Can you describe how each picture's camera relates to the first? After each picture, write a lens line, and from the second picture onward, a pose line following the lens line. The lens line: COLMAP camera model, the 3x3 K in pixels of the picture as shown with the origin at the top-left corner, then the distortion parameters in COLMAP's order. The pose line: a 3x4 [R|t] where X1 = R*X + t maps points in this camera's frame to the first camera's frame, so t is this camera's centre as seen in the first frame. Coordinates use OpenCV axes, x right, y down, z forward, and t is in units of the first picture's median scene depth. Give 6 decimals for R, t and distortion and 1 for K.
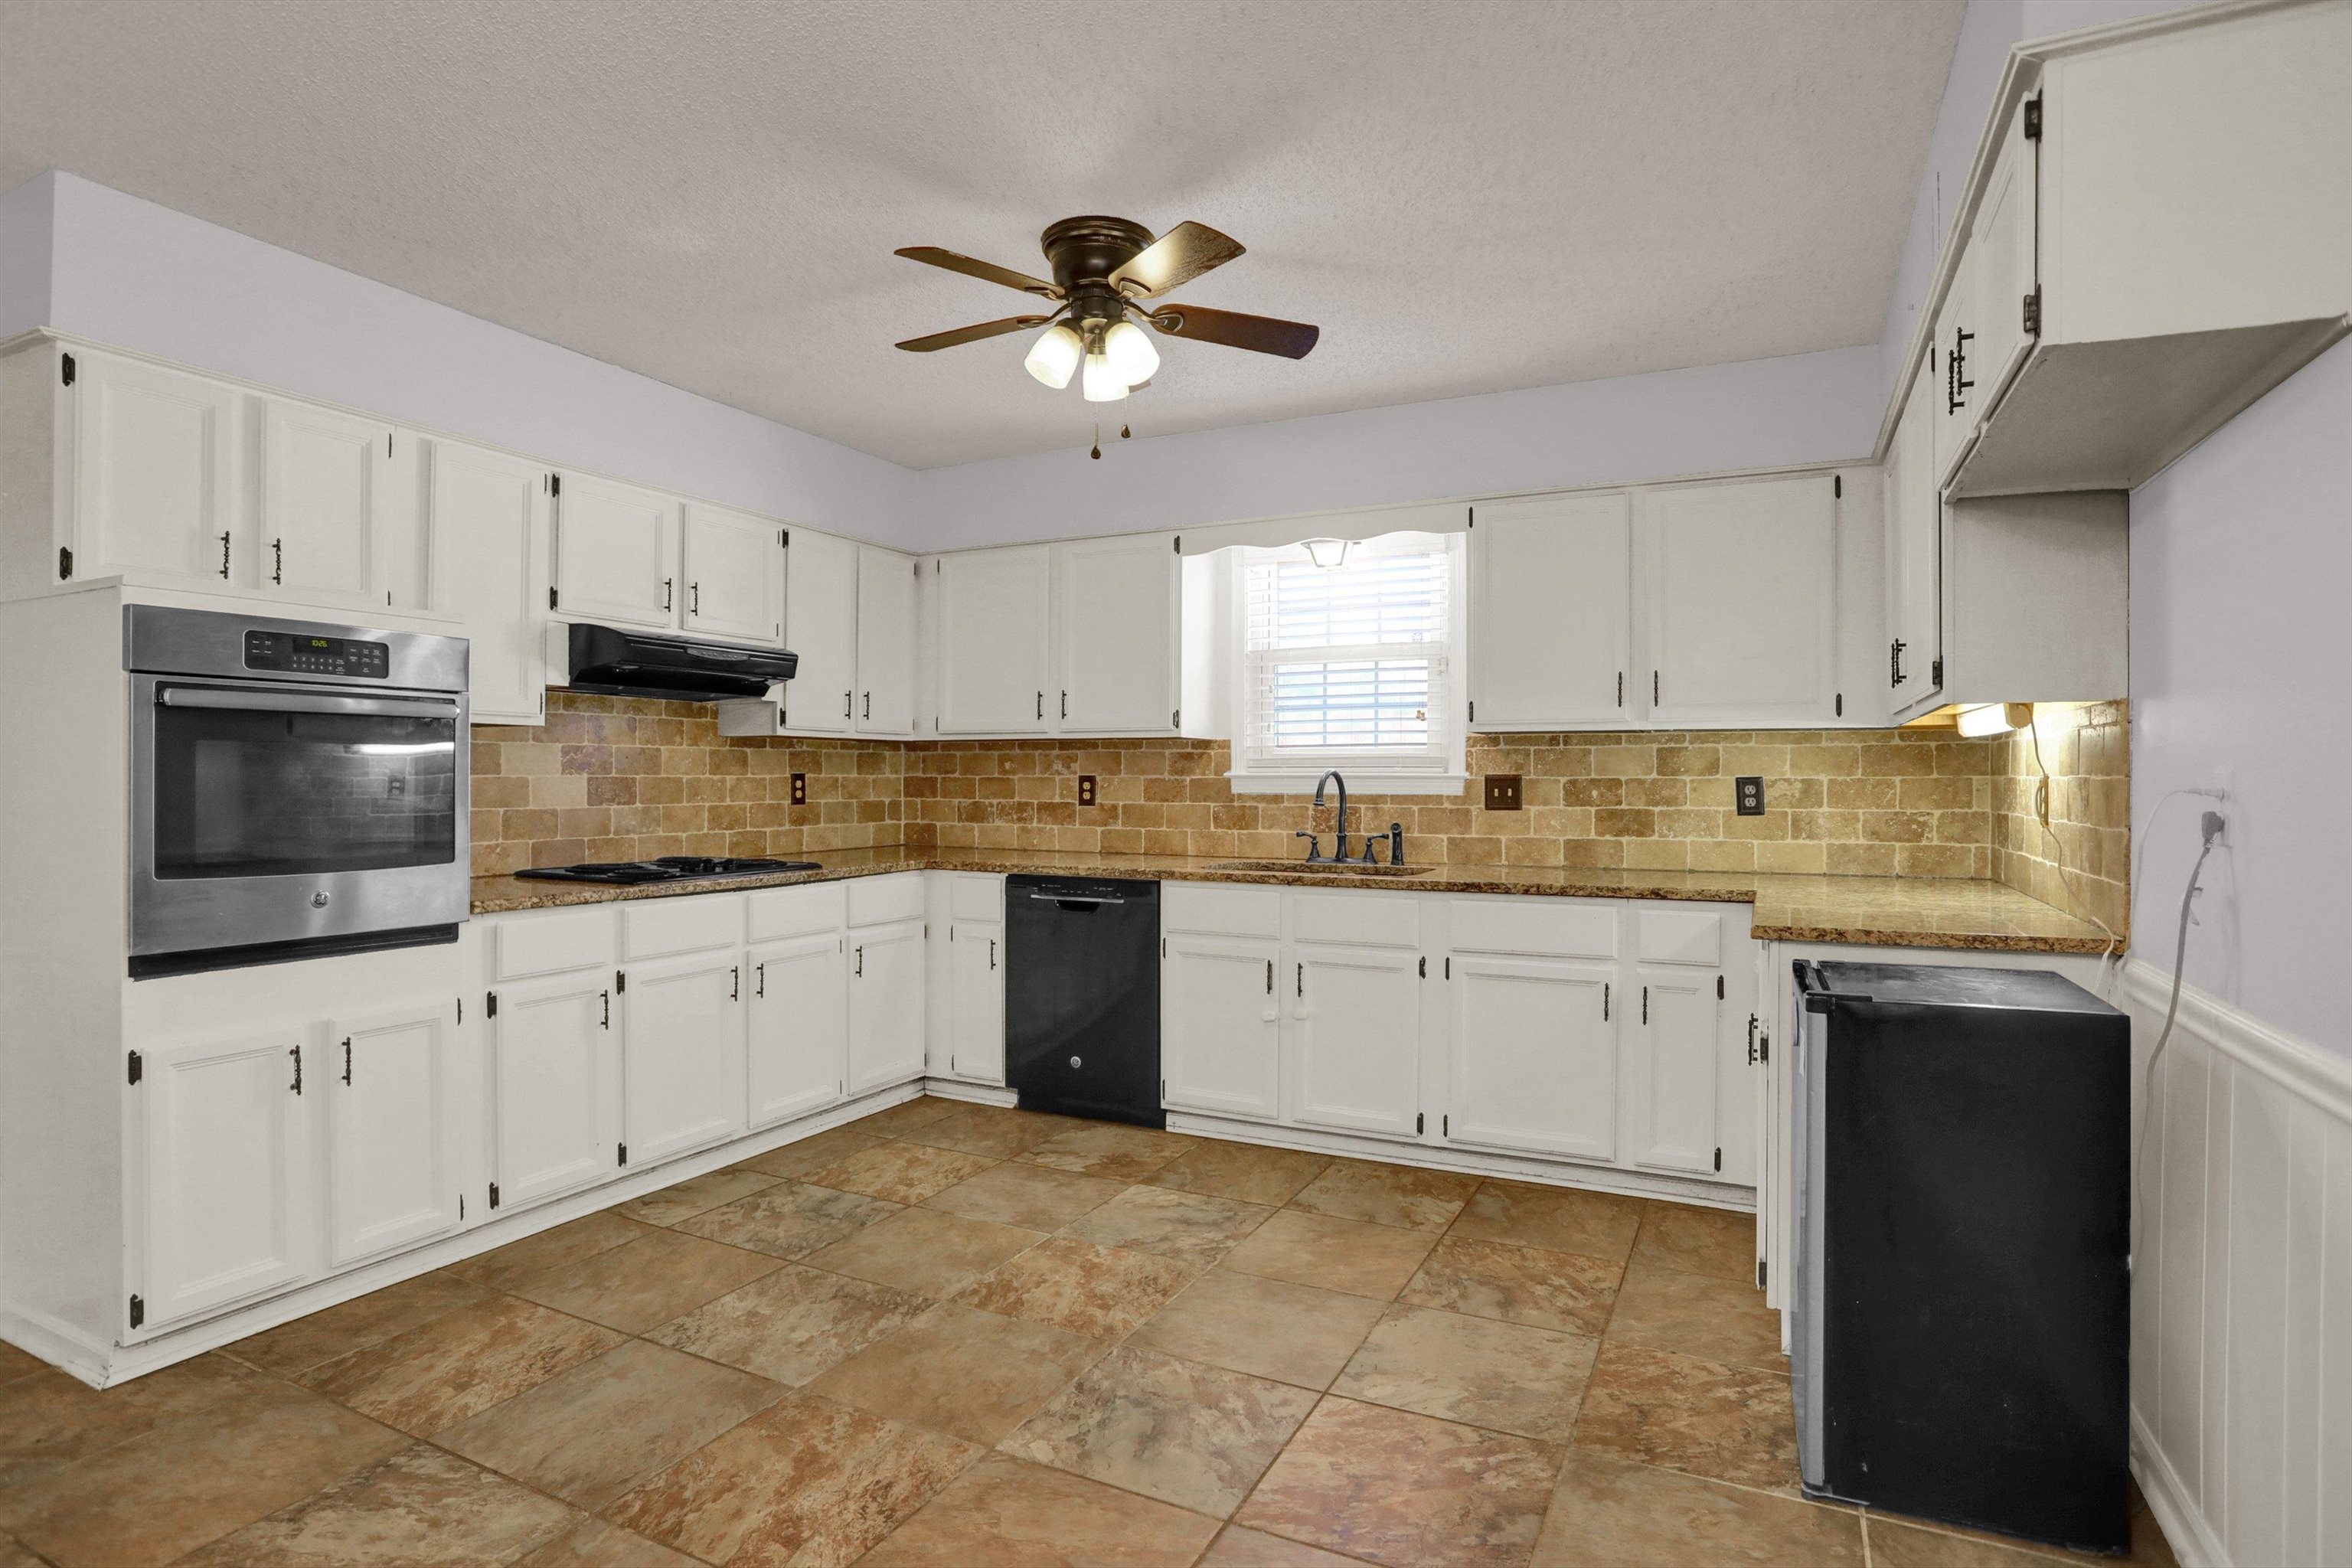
lens RADIAL K [[1217.1, 0, 1160.8], [0, 1217.1, 792.6], [0, 0, 1]] dist [-0.047021, 0.015890]
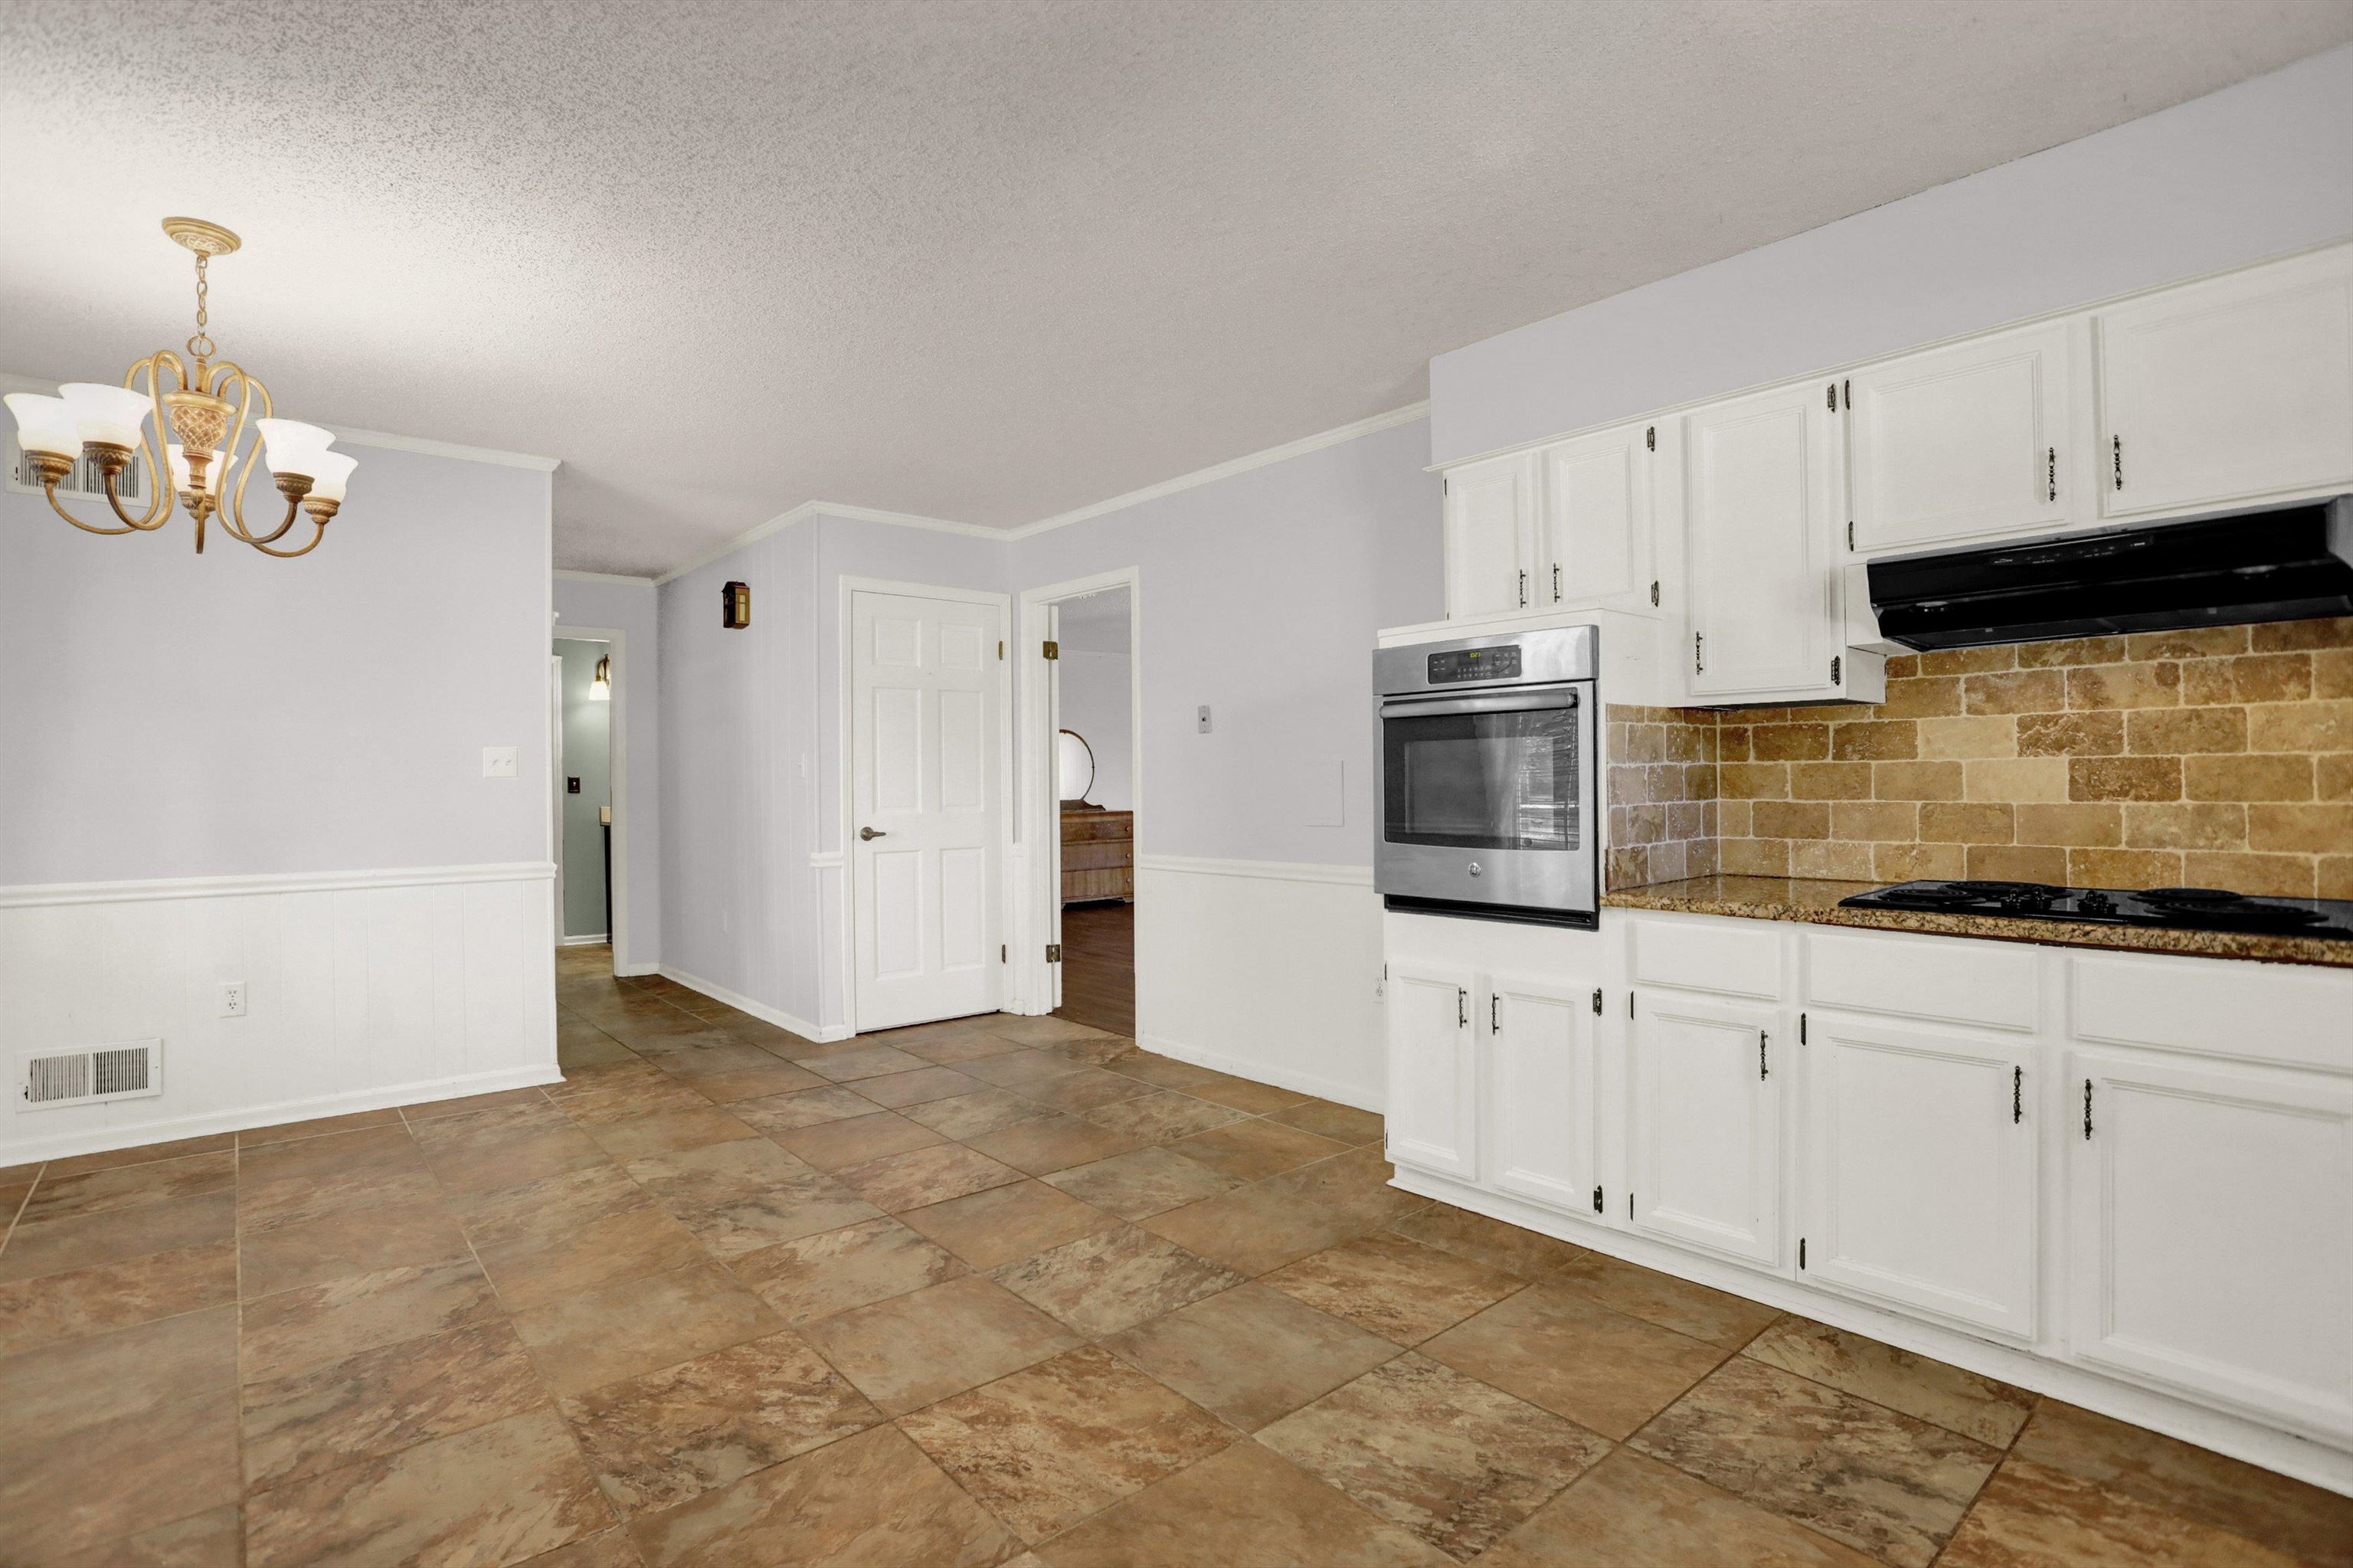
lens RADIAL K [[1140.7, 0, 1190.6], [0, 1140.7, 790.8], [0, 0, 1]] dist [-0.060726, 0.024786]
pose [[-0.374438, 0.004931, -0.927239, 0.349700], [-0.001546, 0.999981, 0.005942, 0.002707], [0.927251, 0.003658, -0.374423, 0.895799]]
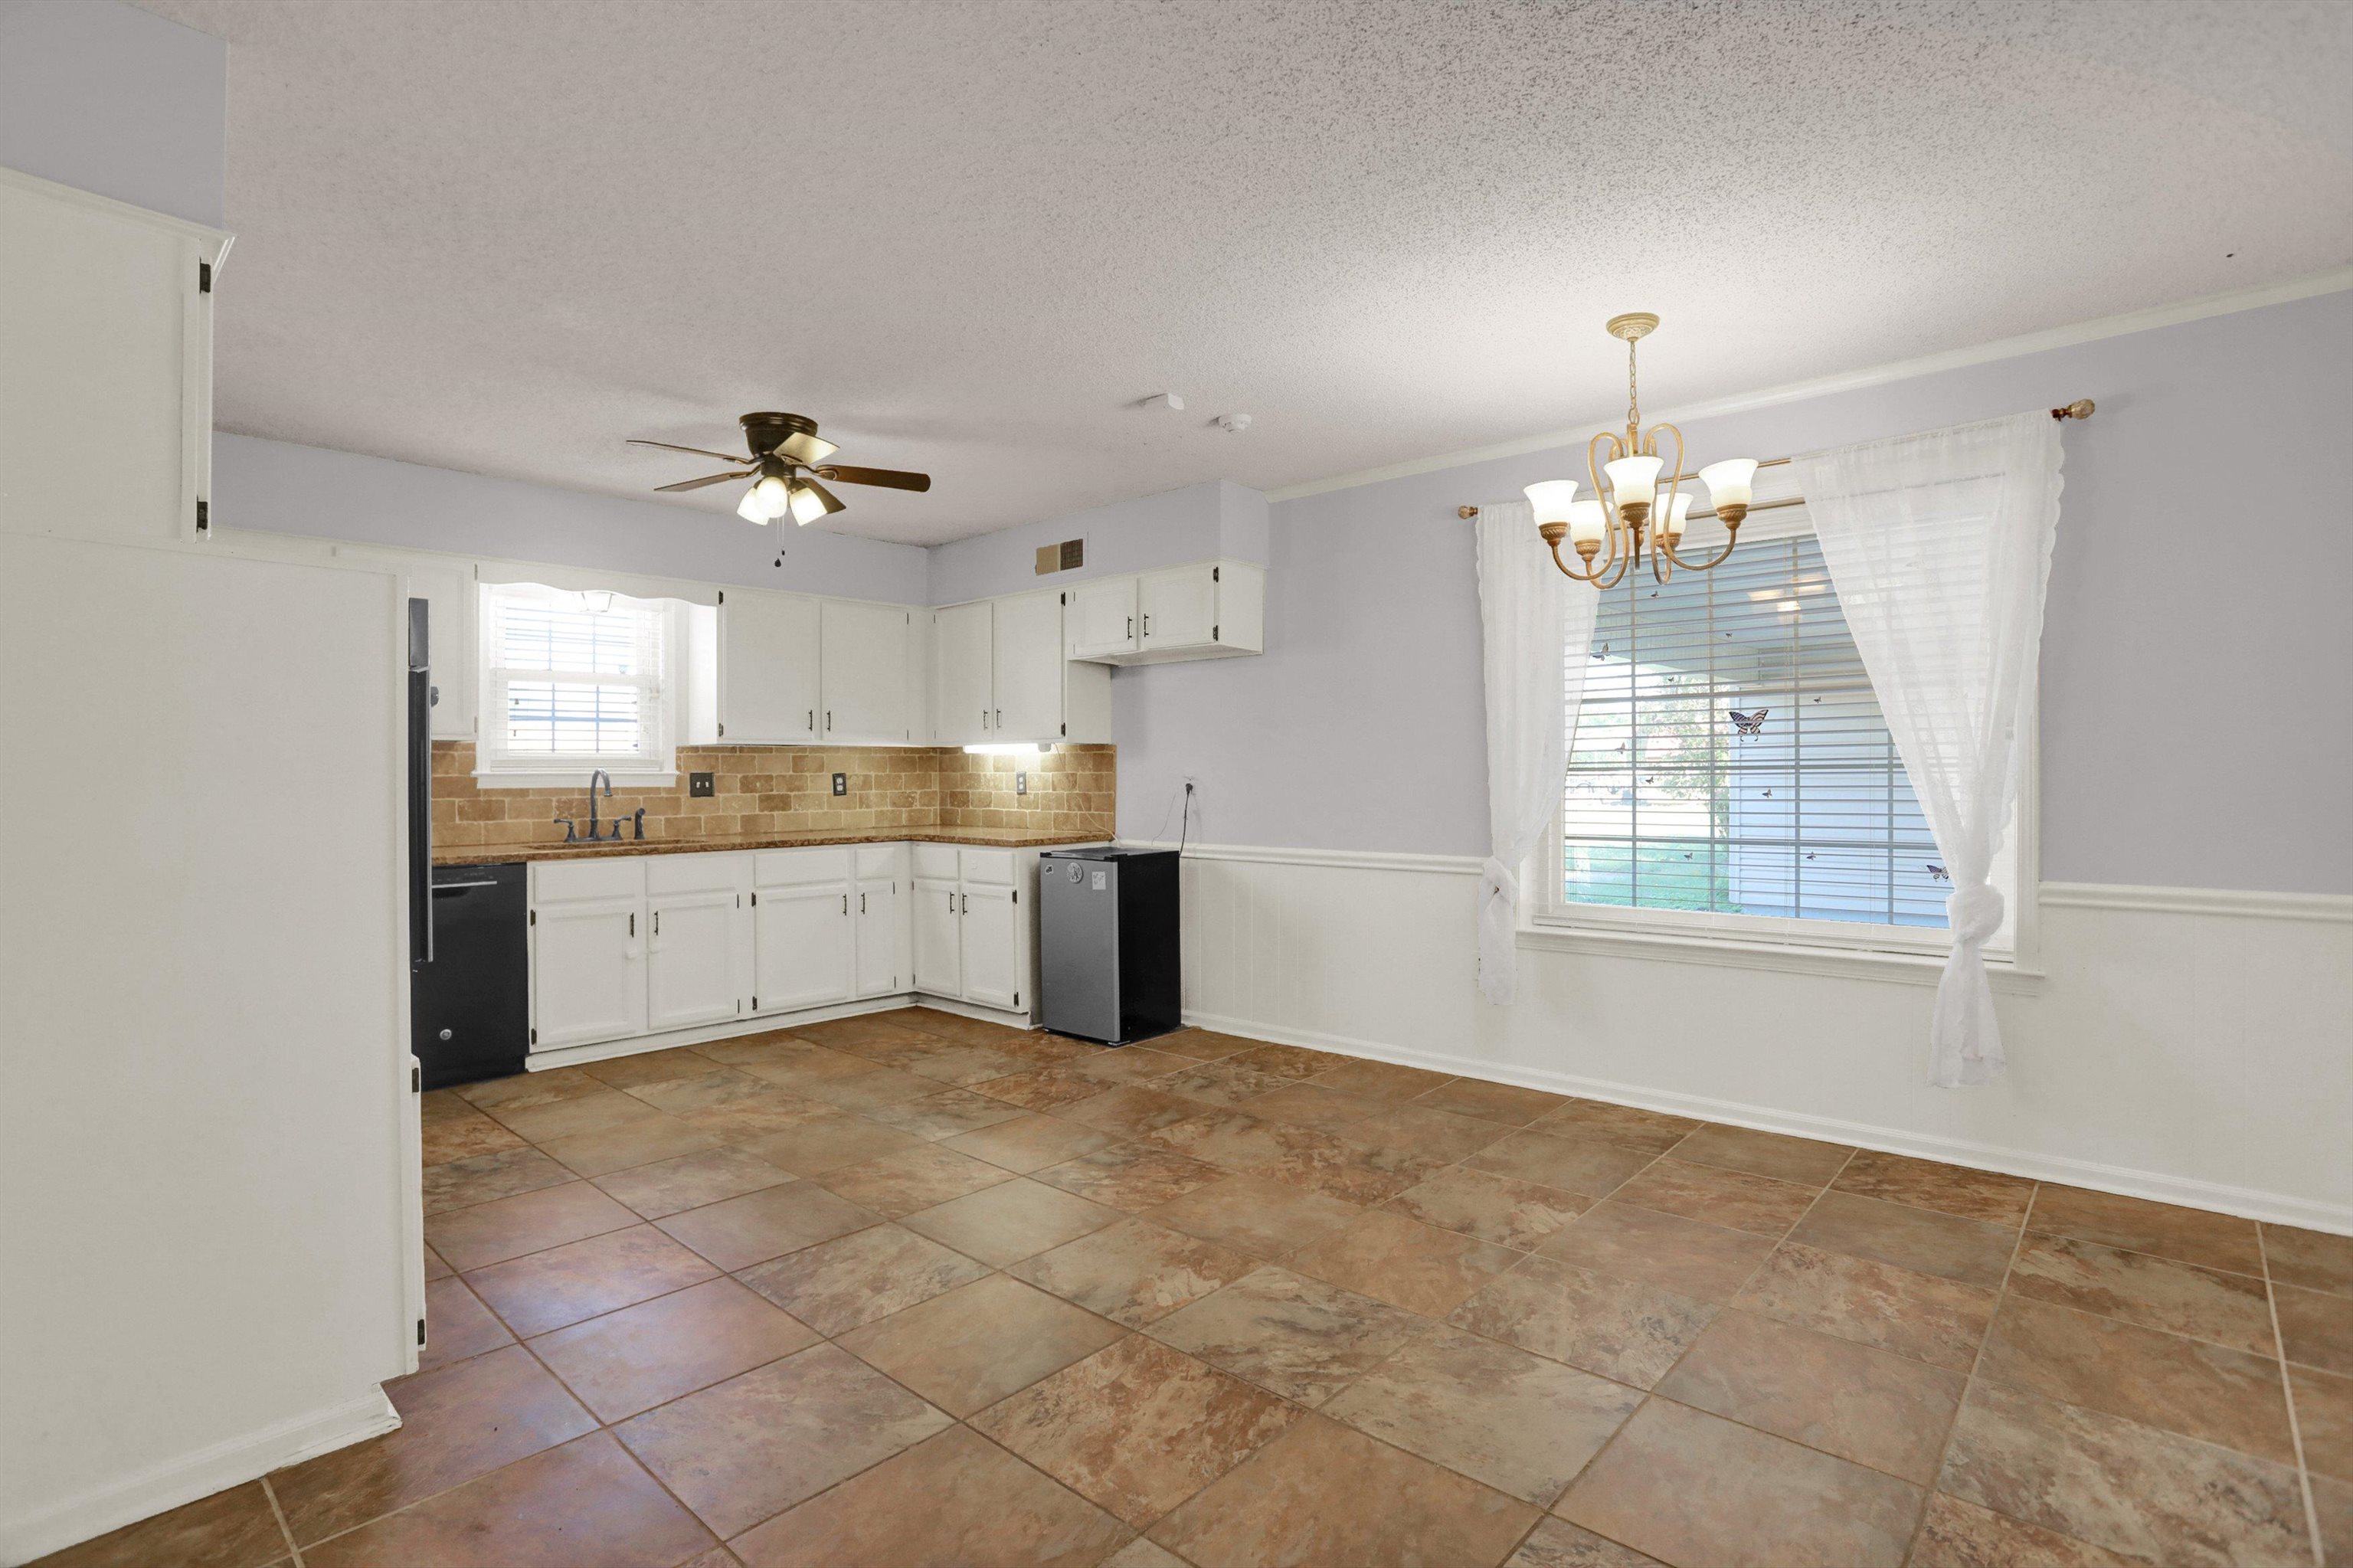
lens RADIAL K [[1140.7, 0, 1196.3], [0, 1140.7, 784.8], [0, 0, 1]] dist [-0.060726, 0.024786]
pose [[0.253993, -0.012947, 0.967119, -1.087089], [0.014659, 0.999847, 0.009535, -0.005440], [-0.967095, 0.011755, 0.254144, 0.105185]]
